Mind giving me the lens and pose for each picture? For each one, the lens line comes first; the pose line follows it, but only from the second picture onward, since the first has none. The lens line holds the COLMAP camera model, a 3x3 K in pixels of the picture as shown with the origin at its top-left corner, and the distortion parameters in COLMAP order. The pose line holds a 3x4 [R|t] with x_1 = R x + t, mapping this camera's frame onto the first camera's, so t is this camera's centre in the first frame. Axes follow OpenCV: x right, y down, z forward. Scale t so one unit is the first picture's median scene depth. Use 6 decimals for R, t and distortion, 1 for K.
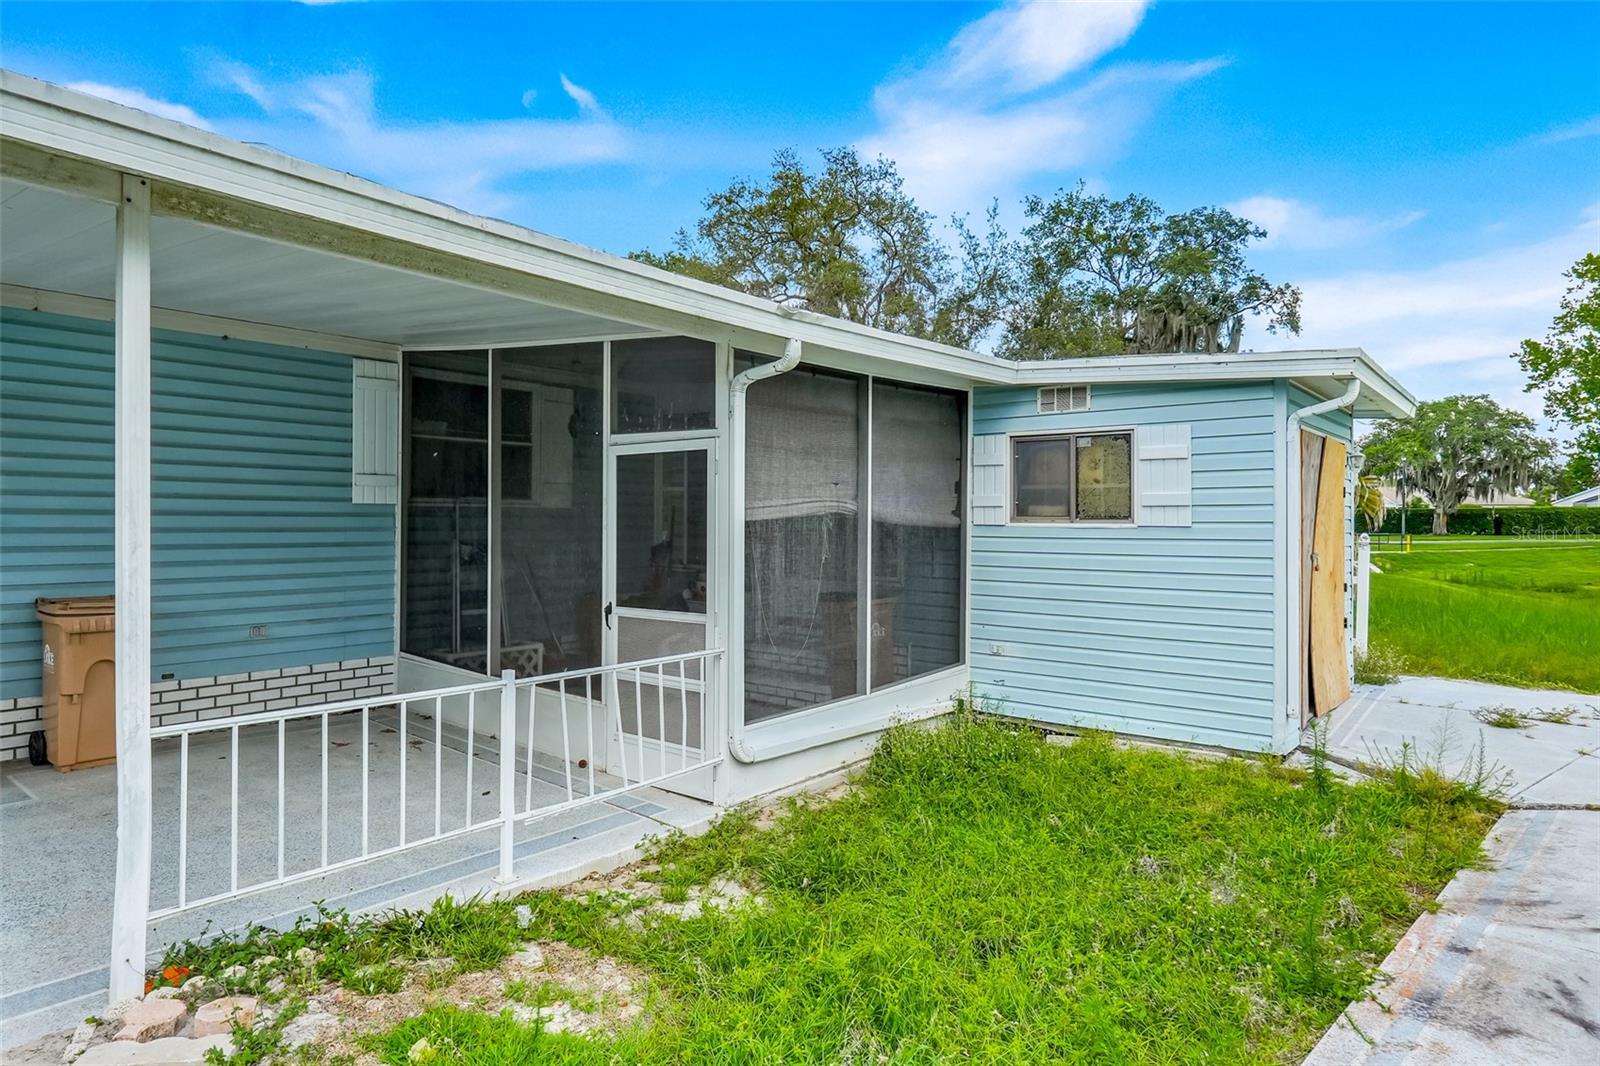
lens RADIAL K [[923.5, 0, 798.9], [0, 923.5, 527.8], [0, 0, 1]] dist [-0.002058, -0.000114]
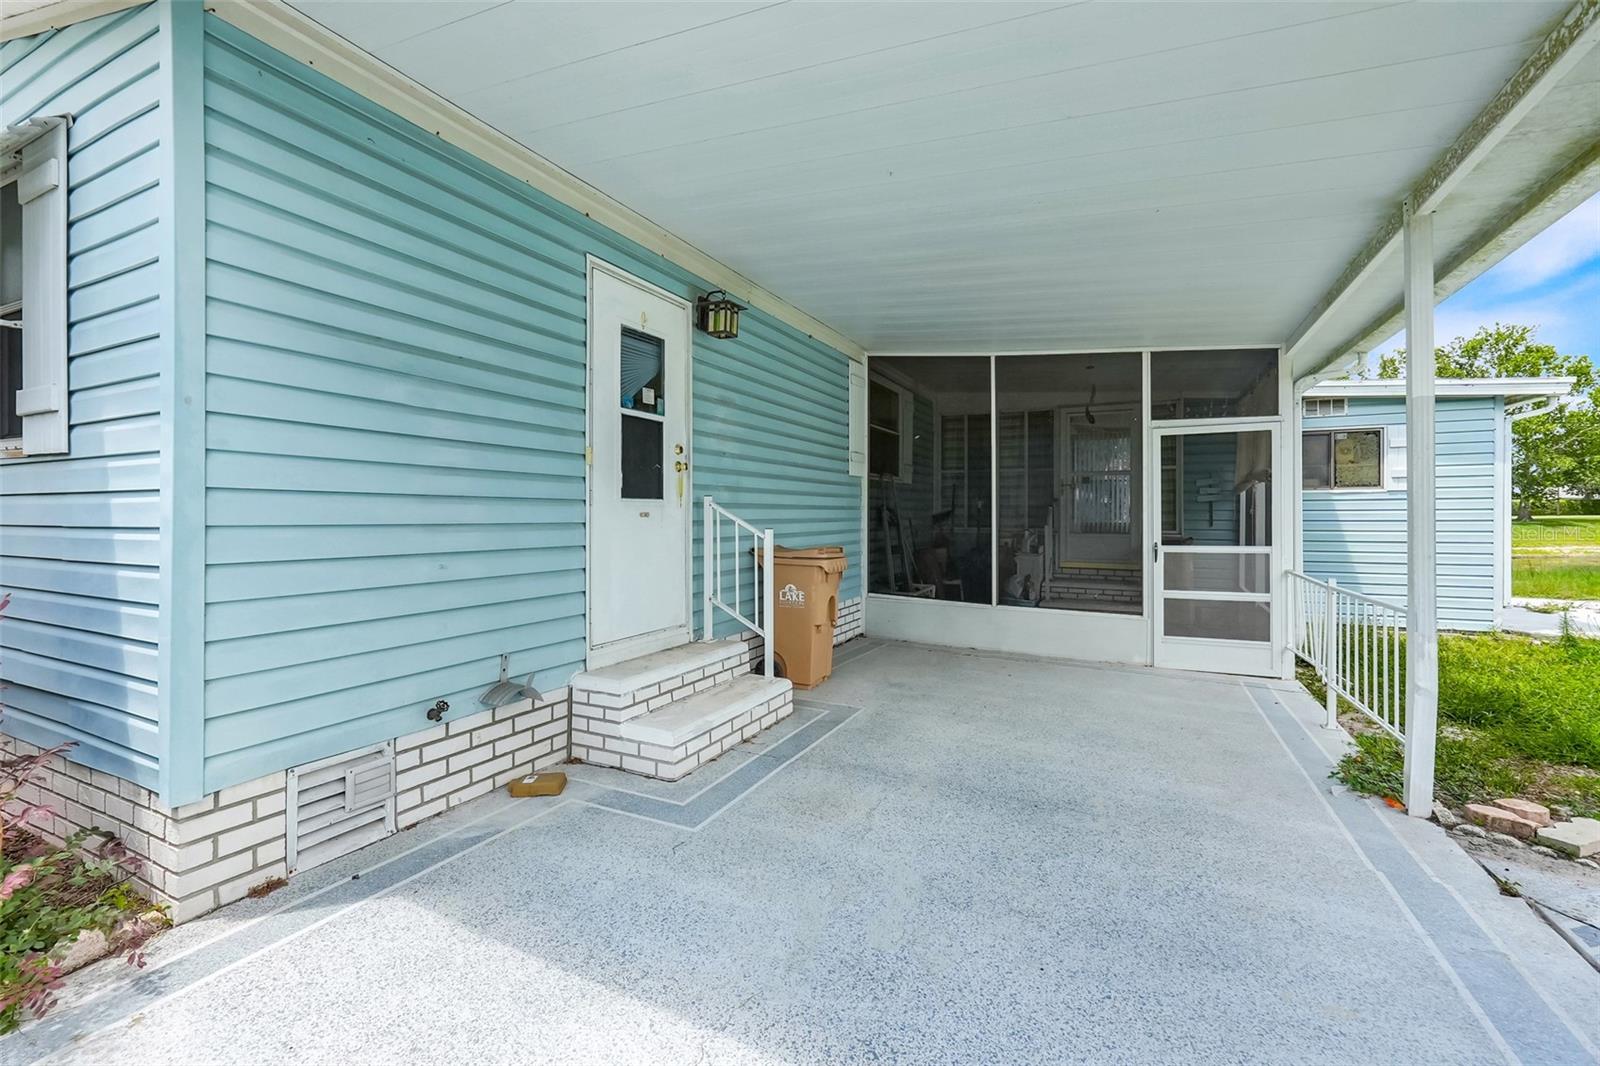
lens RADIAL K [[682.8, 0, 798.8], [0, 682.8, 524.0], [0, 0, 1]] dist [-0.000365, 0.000014]
pose [[0.972048, -0.010483, 0.234549, -0.951726], [0.008919, 0.999930, 0.007728, 0.040284], [-0.234614, -0.005420, 0.972074, 0.137849]]
